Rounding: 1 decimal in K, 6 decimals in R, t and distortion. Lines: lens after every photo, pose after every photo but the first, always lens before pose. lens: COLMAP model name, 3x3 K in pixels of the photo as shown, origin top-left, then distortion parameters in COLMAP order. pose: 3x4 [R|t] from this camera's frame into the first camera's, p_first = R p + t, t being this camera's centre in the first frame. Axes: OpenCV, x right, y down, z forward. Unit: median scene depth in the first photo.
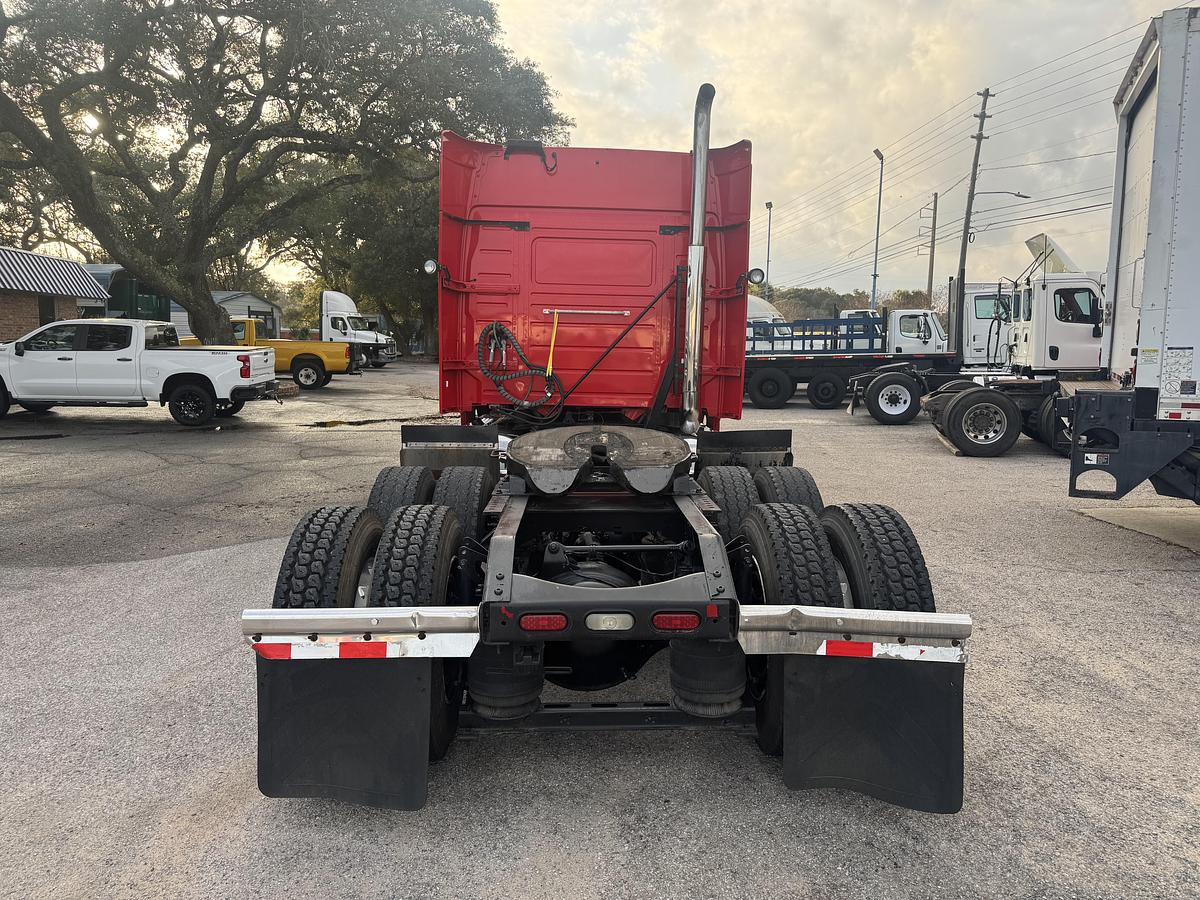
lens RADIAL K [[841.5, 0, 604.4], [0, 841.5, 453.1], [0, 0, 1]] dist [0.089167, -0.113870]
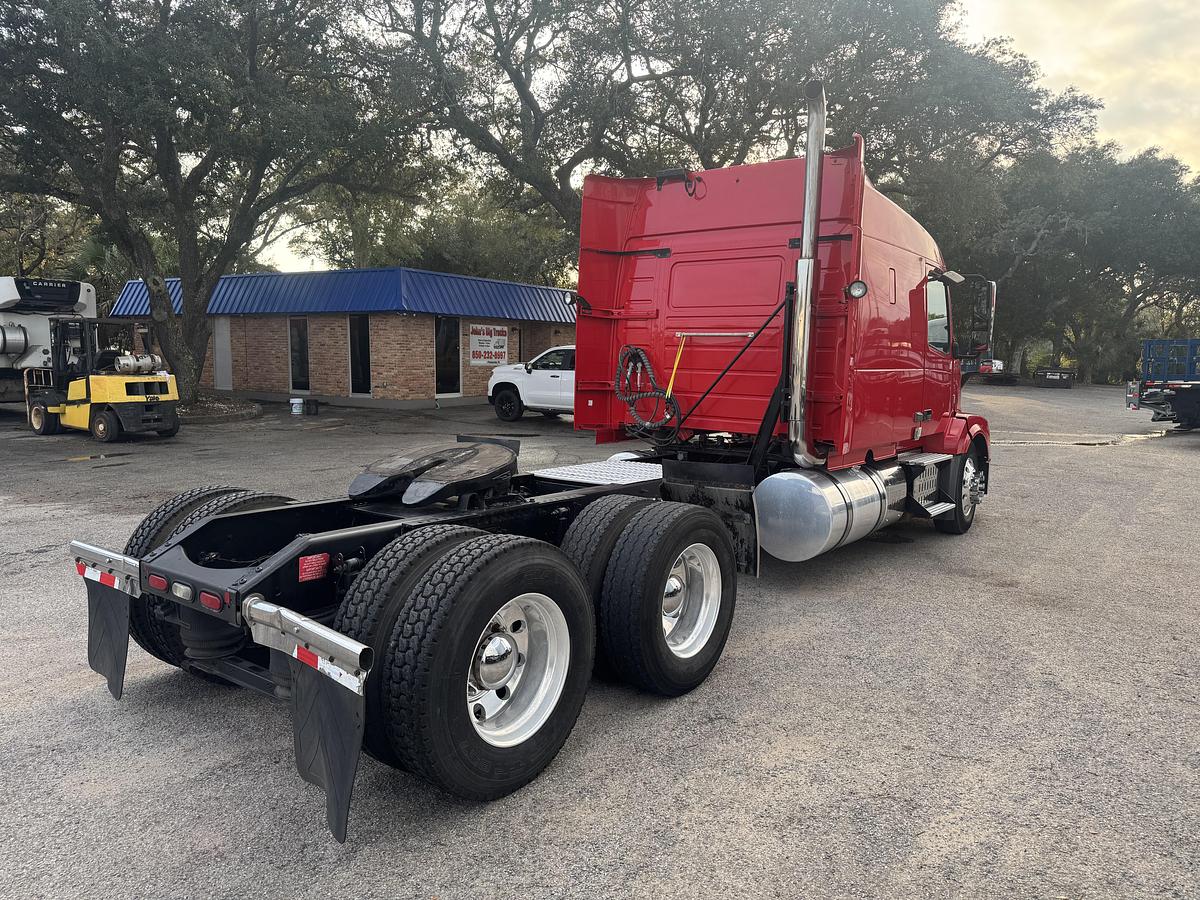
lens RADIAL K [[846.6, 0, 597.3], [0, 846.6, 448.2], [0, 0, 1]] dist [0.027105, -0.039600]
pose [[0.757126, 0.066577, -0.649867, 0.617598], [-0.084296, 0.996433, 0.003873, -0.033017], [0.647807, 0.051849, 0.760038, 0.205628]]
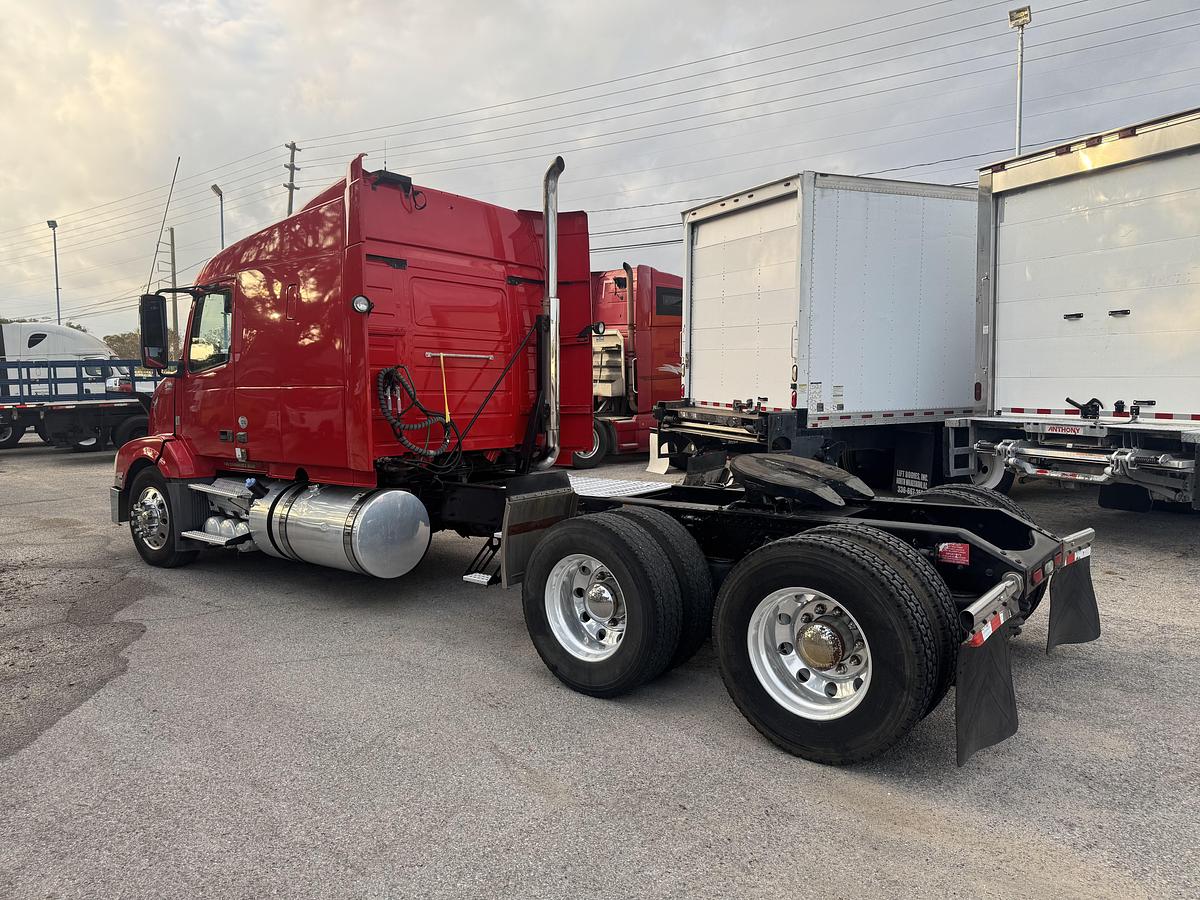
lens RADIAL K [[846.6, 0, 597.3], [0, 846.6, 448.2], [0, 0, 1]] dist [0.027105, -0.039600]
pose [[0.646432, -0.075596, 0.759218, -0.796734], [0.113436, 0.993543, 0.002344, -0.051365], [-0.754492, 0.084607, 0.650833, 0.286470]]
